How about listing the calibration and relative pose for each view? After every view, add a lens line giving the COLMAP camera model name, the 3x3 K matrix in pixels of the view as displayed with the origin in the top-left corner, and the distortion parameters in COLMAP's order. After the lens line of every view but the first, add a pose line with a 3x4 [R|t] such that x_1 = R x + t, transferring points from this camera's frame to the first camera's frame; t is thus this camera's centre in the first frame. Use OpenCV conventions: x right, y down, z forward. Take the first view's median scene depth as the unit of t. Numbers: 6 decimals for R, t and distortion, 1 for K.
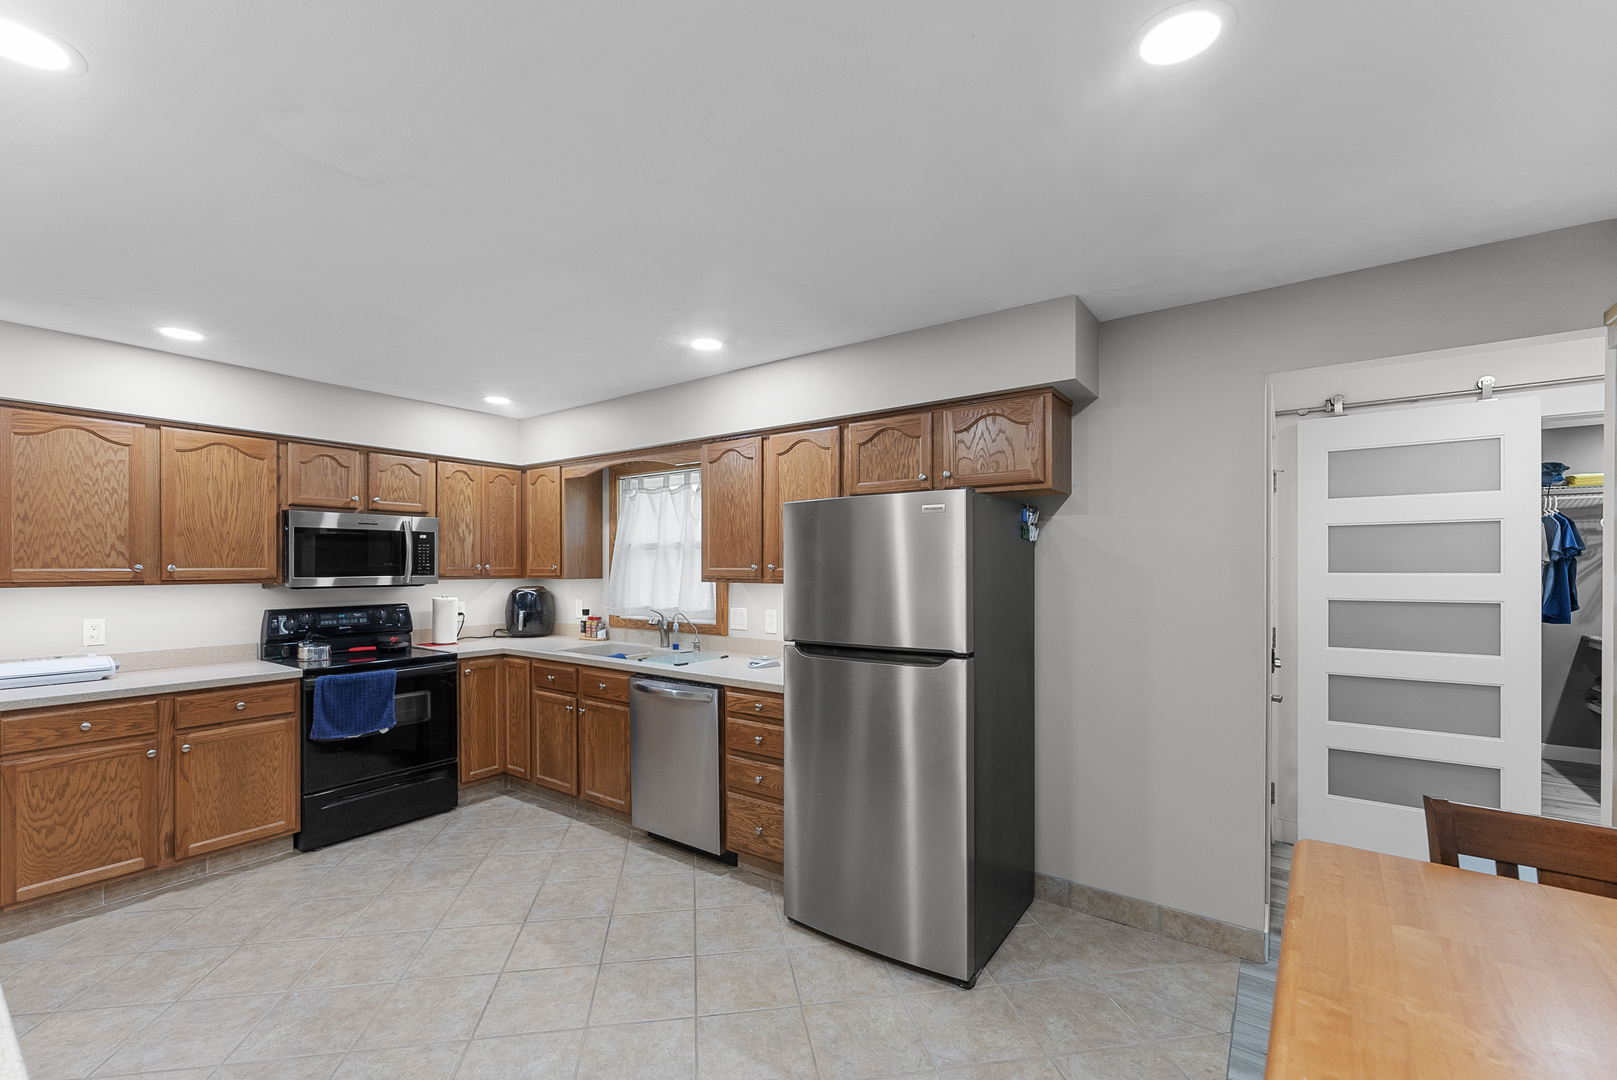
lens RADIAL K [[659.5, 0, 798.8], [0, 659.5, 572.3], [0, 0, 1]] dist [-0.000192, 0.000077]
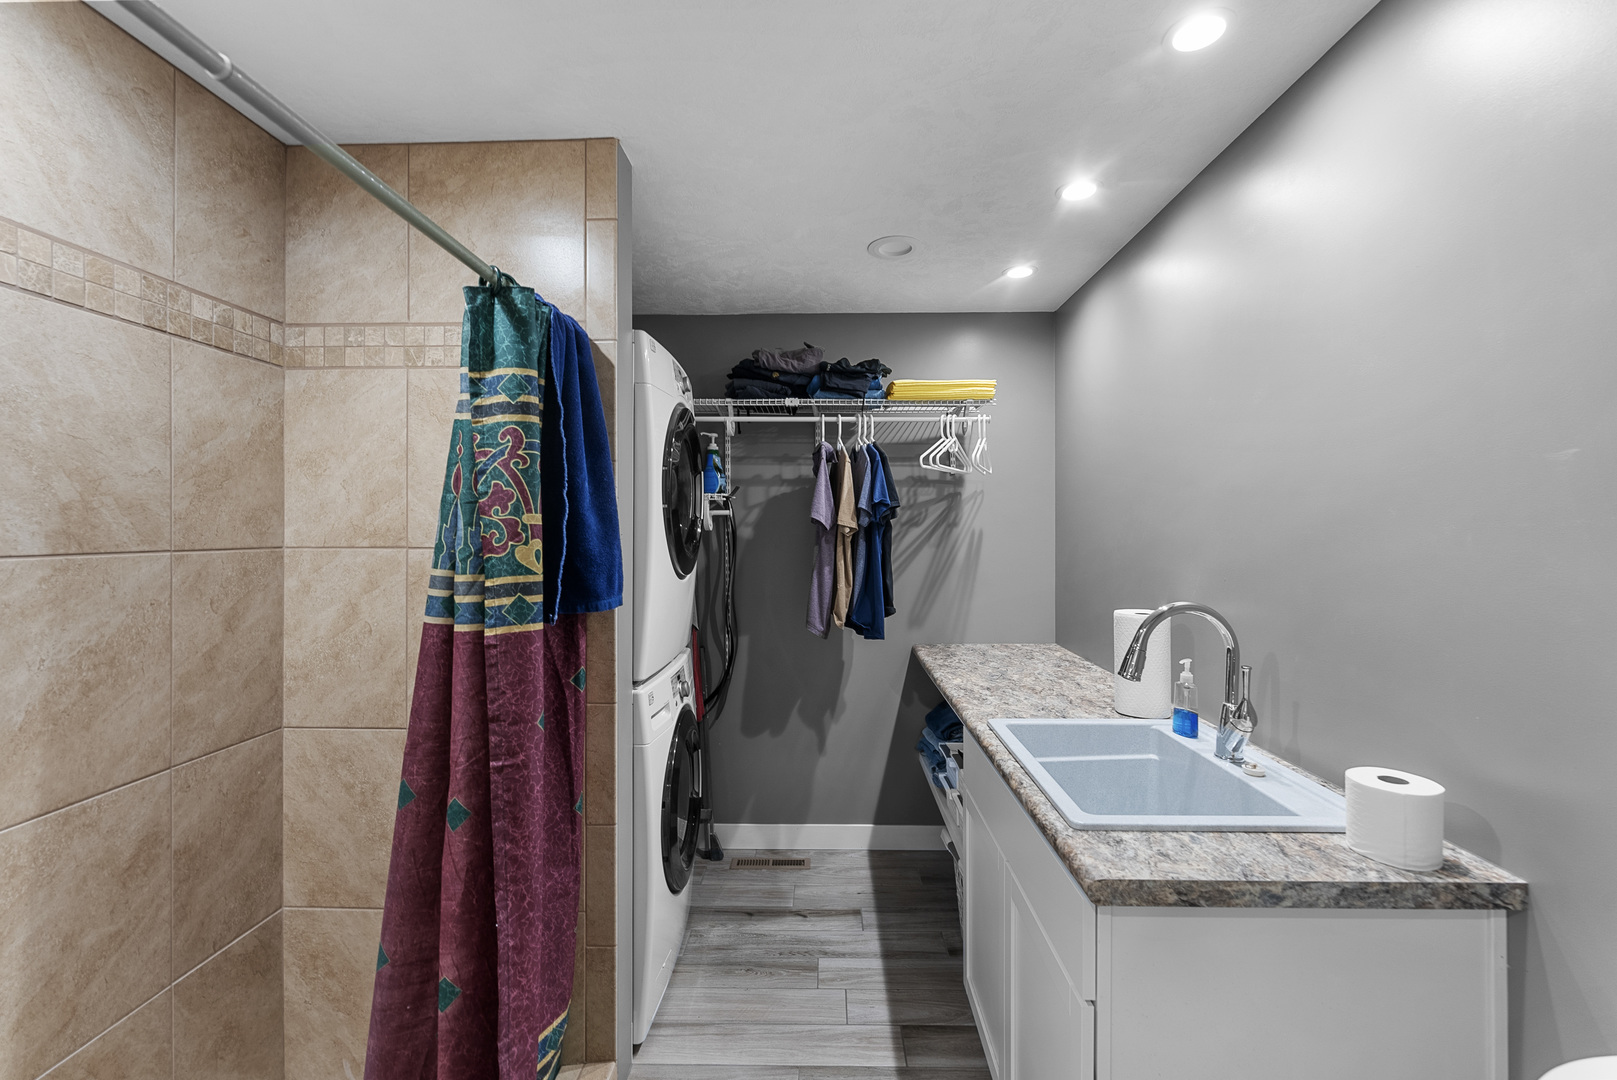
lens RADIAL K [[659.5, 0, 809.6], [0, 659.5, 537.2], [0, 0, 1]] dist [-0.000192, 0.000077]
pose [[0.817269, 0.002091, 0.576253, 0.790642], [0.002296, 0.999974, -0.006885, -0.005270], [-0.576252, 0.006951, 0.817242, 0.574356]]
